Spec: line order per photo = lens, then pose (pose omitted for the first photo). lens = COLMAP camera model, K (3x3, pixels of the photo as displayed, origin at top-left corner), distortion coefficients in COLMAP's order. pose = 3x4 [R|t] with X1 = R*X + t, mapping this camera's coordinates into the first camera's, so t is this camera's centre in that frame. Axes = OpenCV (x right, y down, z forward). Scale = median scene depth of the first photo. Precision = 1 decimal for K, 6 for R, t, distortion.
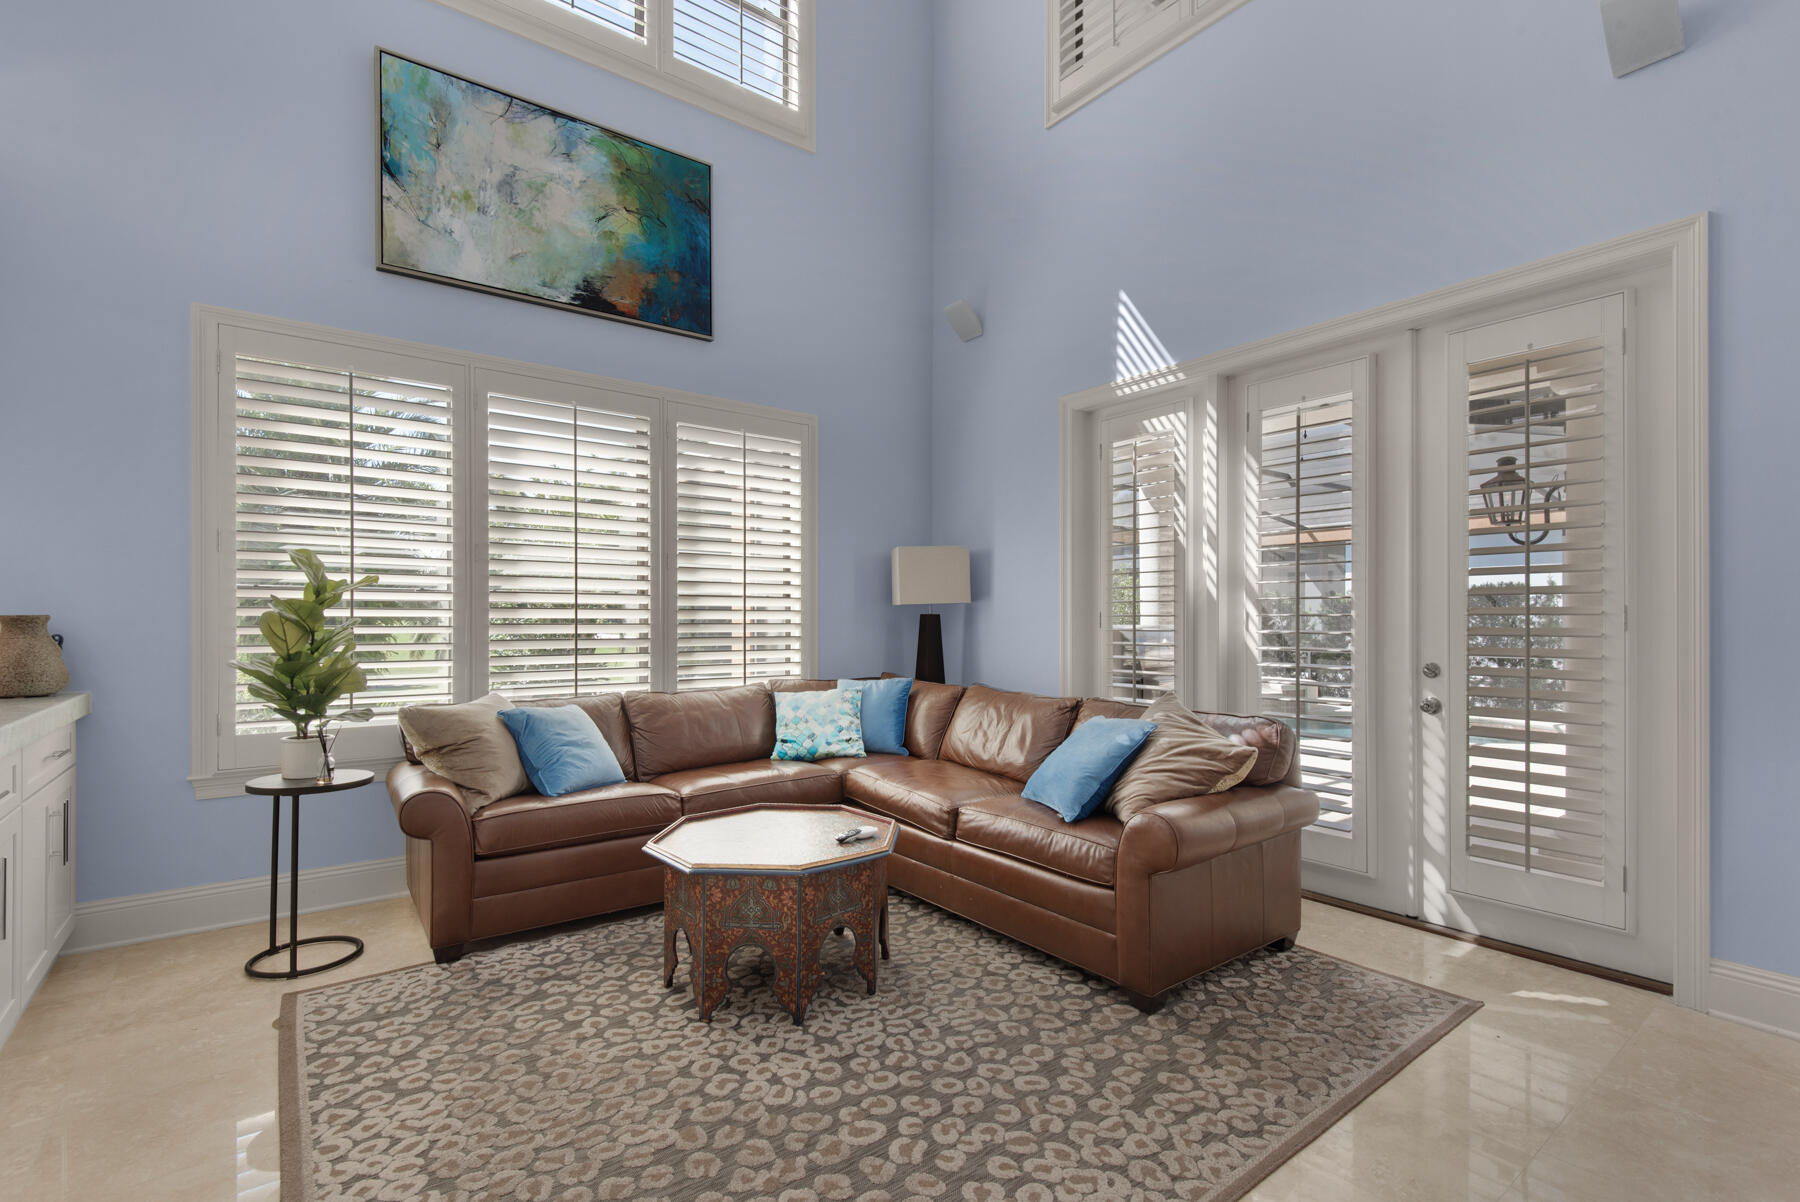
lens RADIAL K [[820.5, 0, 912.0], [0, 820.5, 618.3], [0, 0, 1]] dist [0.016097, -0.005020]
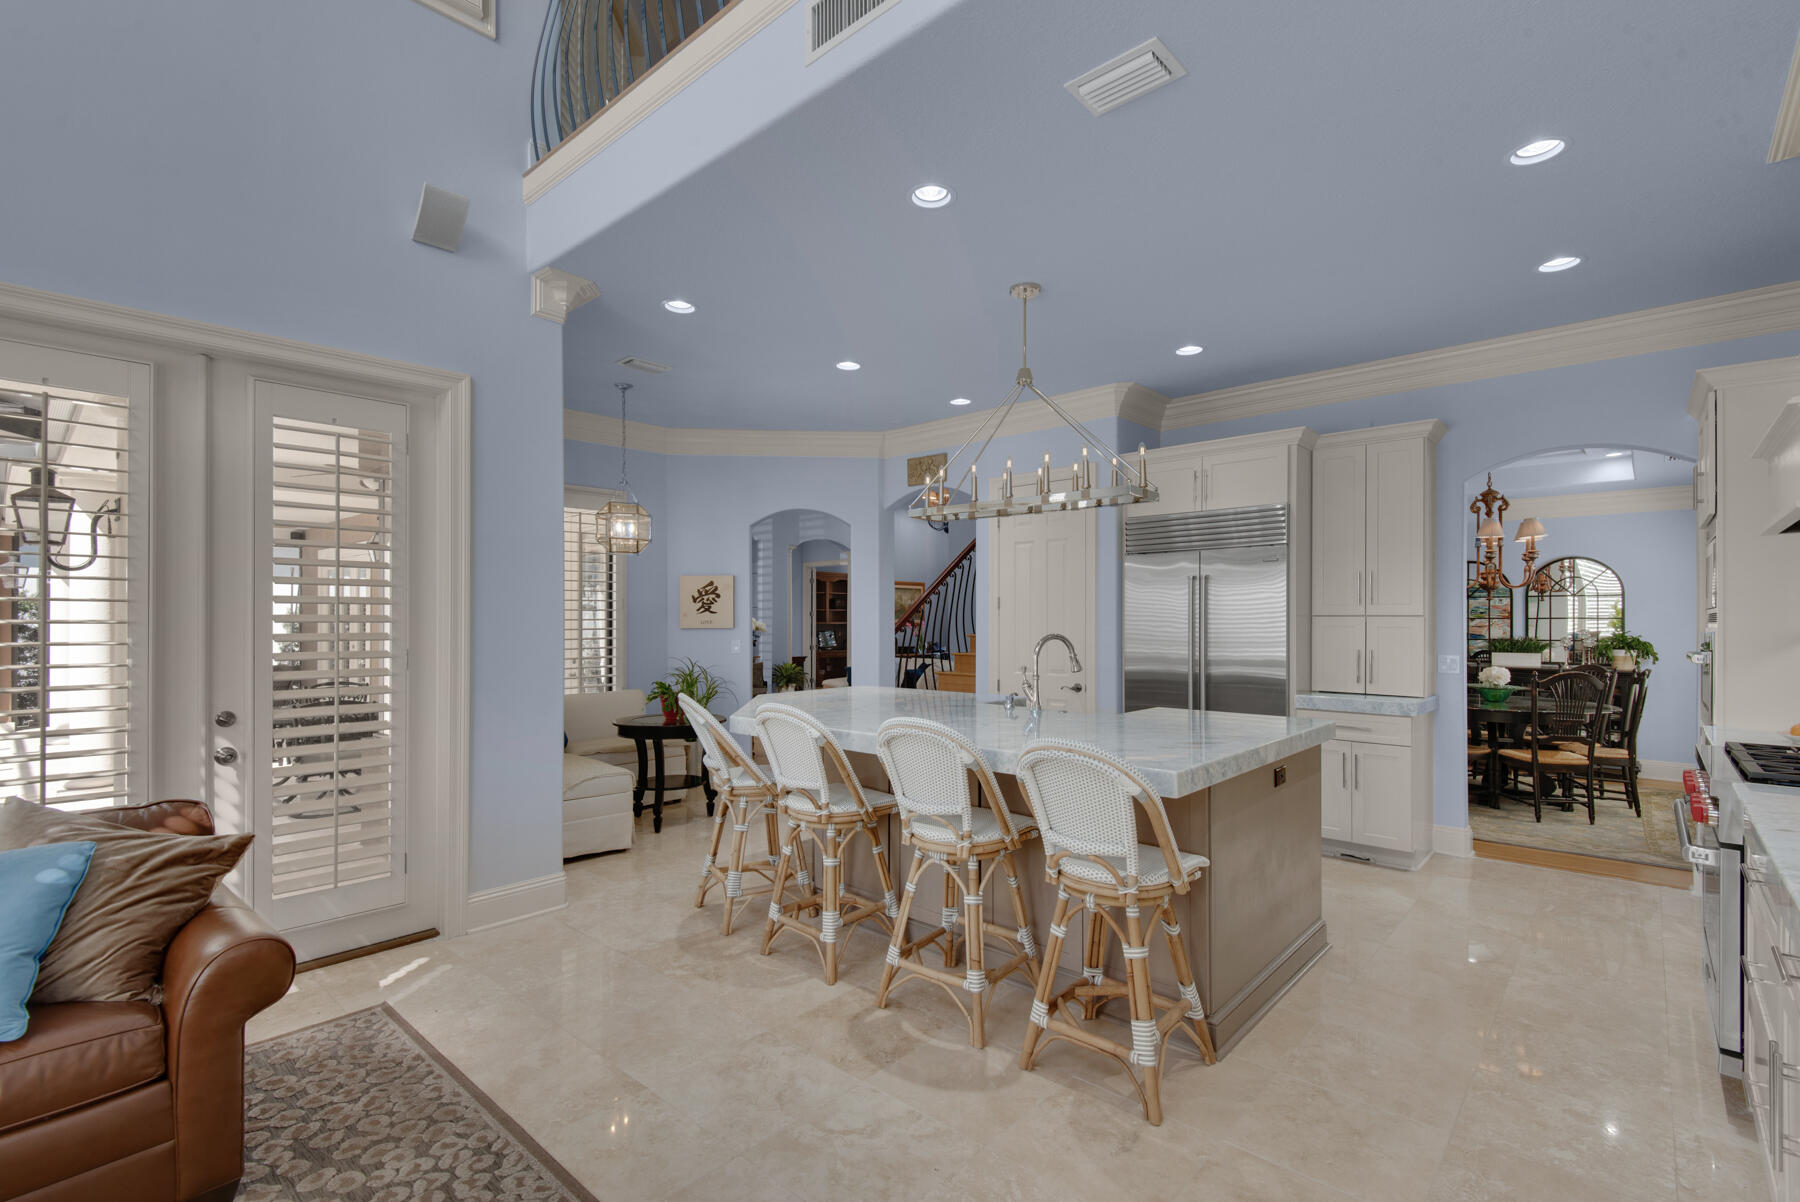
lens RADIAL K [[820.5, 0, 874.9], [0, 820.5, 643.7], [0, 0, 1]] dist [0.016097, -0.005020]
pose [[-0.163229, -0.019500, 0.986396, -0.330765], [-0.002099, 0.999809, 0.019417, -0.033979], [-0.986586, 0.001099, -0.163238, 0.314724]]
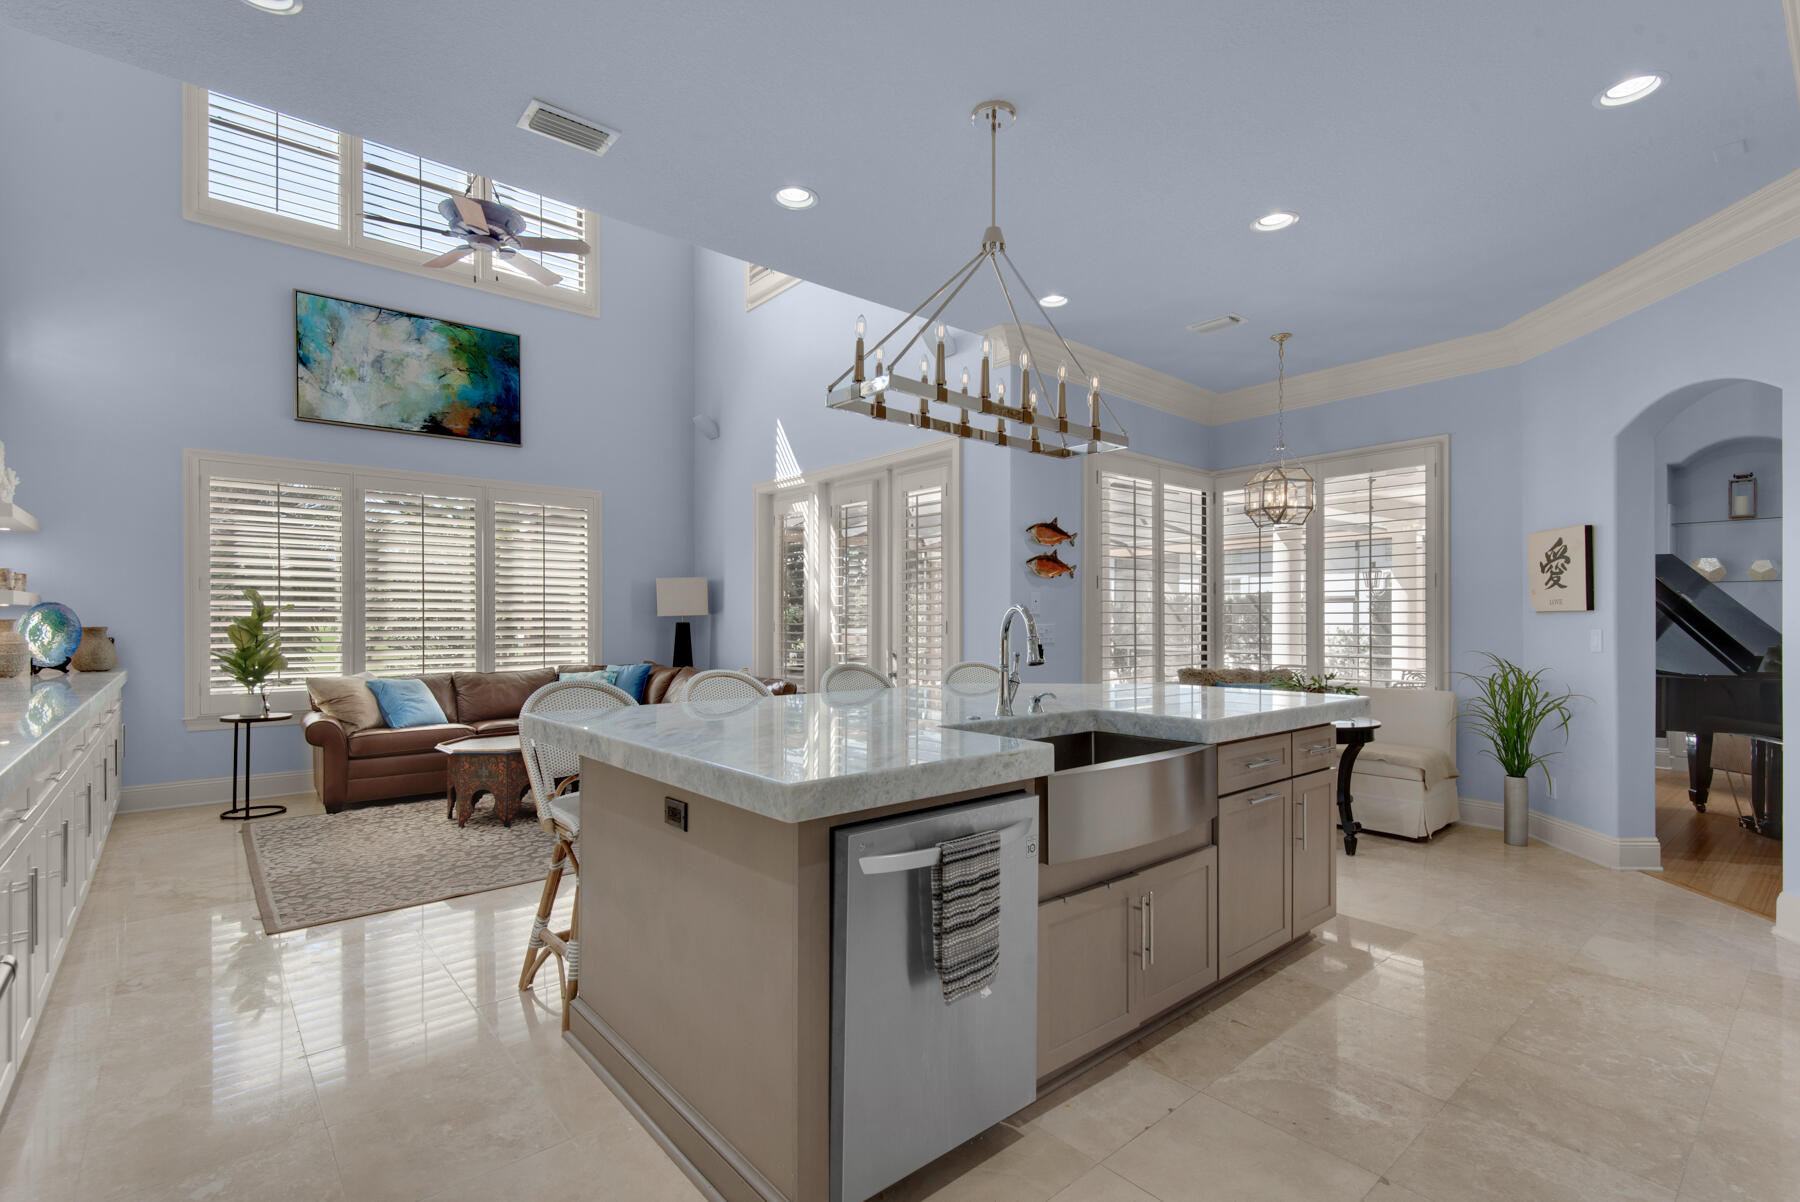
lens RADIAL K [[820.5, 0, 913.0], [0, 820.5, 620.4], [0, 0, 1]] dist [0.016097, -0.005020]
pose [[0.998375, 0.000504, 0.056981, 0.587720], [-0.000763, 0.999989, 0.004531, -0.025519], [-0.056978, -0.004567, 0.998365, -0.862197]]
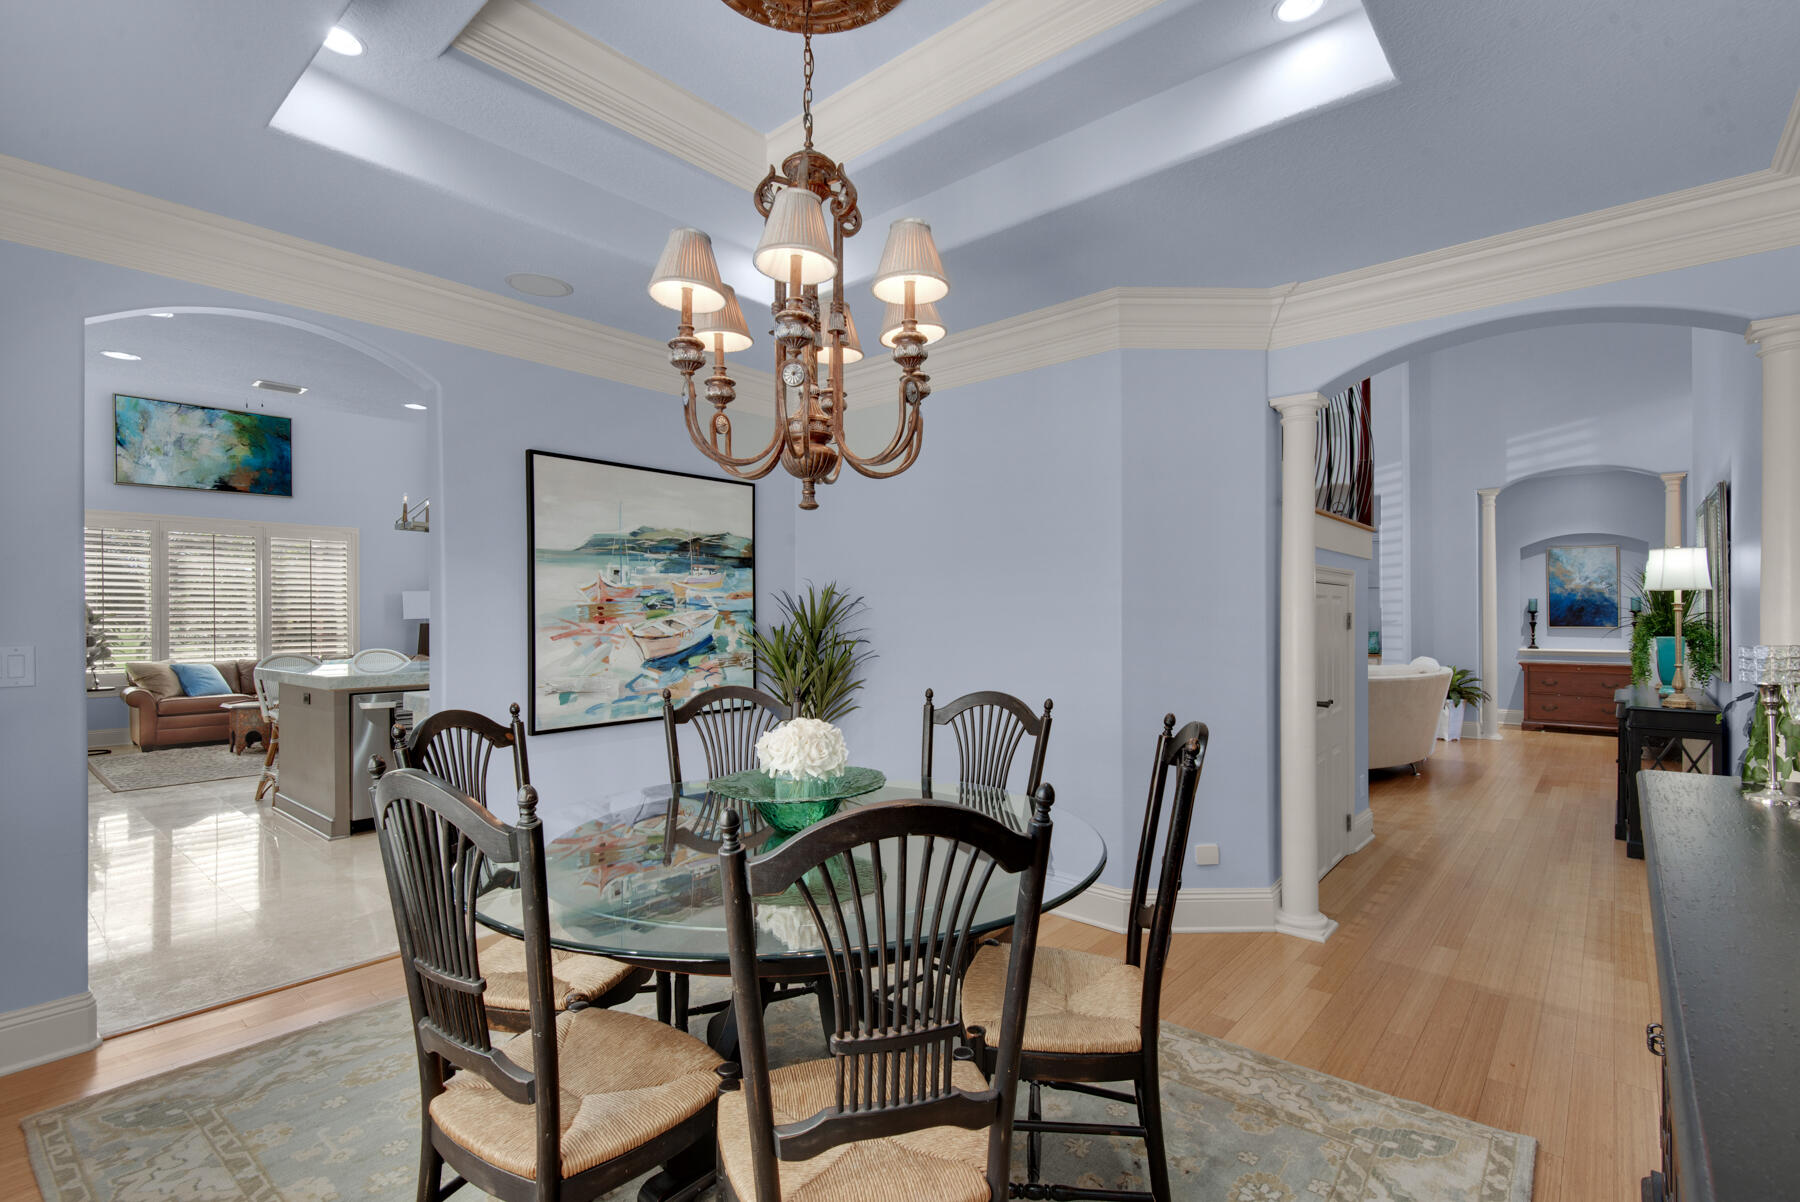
lens RADIAL K [[820.5, 0, 884.0], [0, 820.5, 617.8], [0, 0, 1]] dist [0.016097, -0.005020]
pose [[0.983362, -0.006396, 0.181542, 1.279444], [0.006100, 0.999979, 0.002189, -0.026610], [-0.181552, -0.001045, 0.983381, -2.041390]]
